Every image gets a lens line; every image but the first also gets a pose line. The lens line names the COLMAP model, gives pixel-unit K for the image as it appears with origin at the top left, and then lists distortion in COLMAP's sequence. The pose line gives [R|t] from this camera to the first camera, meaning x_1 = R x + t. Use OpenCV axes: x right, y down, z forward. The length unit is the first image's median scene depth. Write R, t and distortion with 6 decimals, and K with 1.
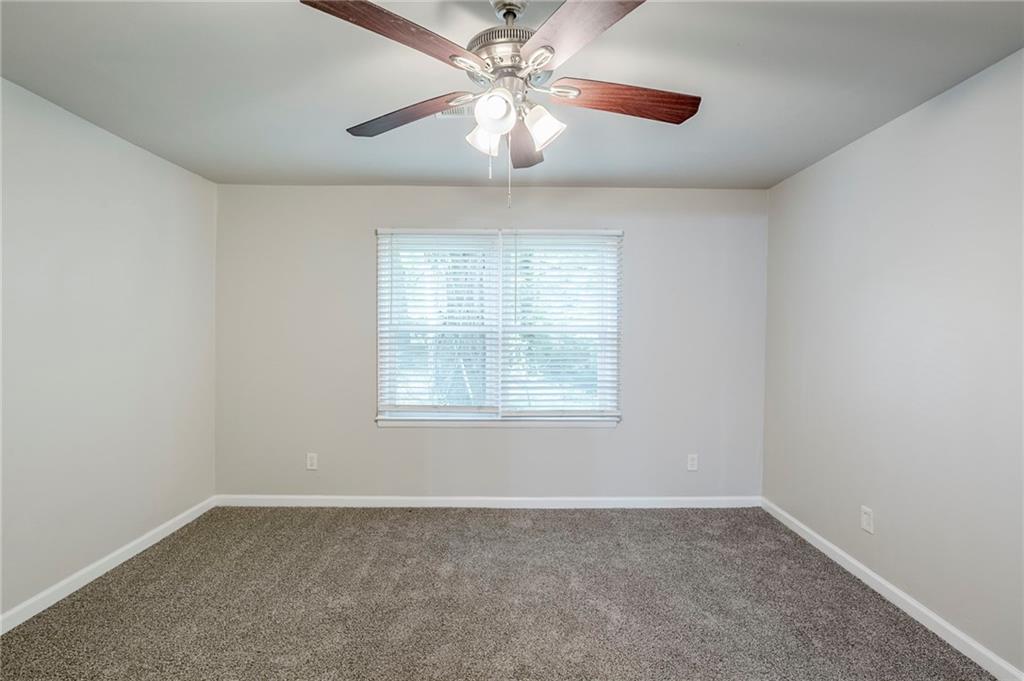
lens RADIAL K [[468.2, 0, 510.8], [0, 468.2, 338.7], [0, 0, 1]] dist [-0.020105, 0.004687]
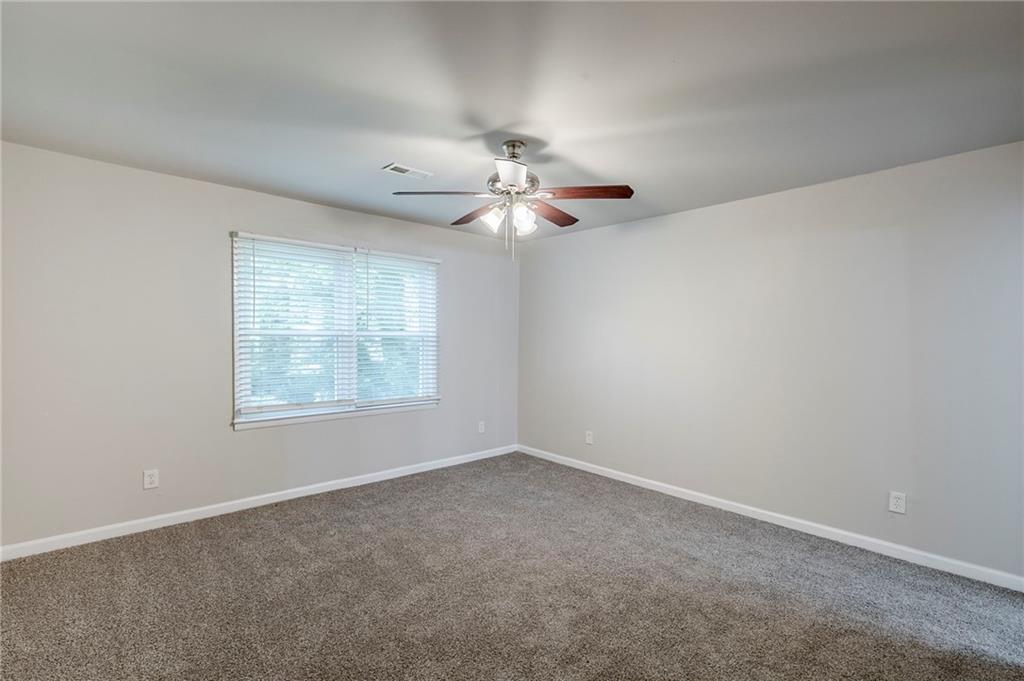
lens RADIAL K [[468.2, 0, 514.7], [0, 468.2, 339.9], [0, 0, 1]] dist [-0.020105, 0.004687]
pose [[0.735467, -0.000882, 0.677560, -0.525833], [0.004344, 0.999985, -0.003414, 0.002013], [-0.677547, 0.005454, 0.735460, -0.133010]]
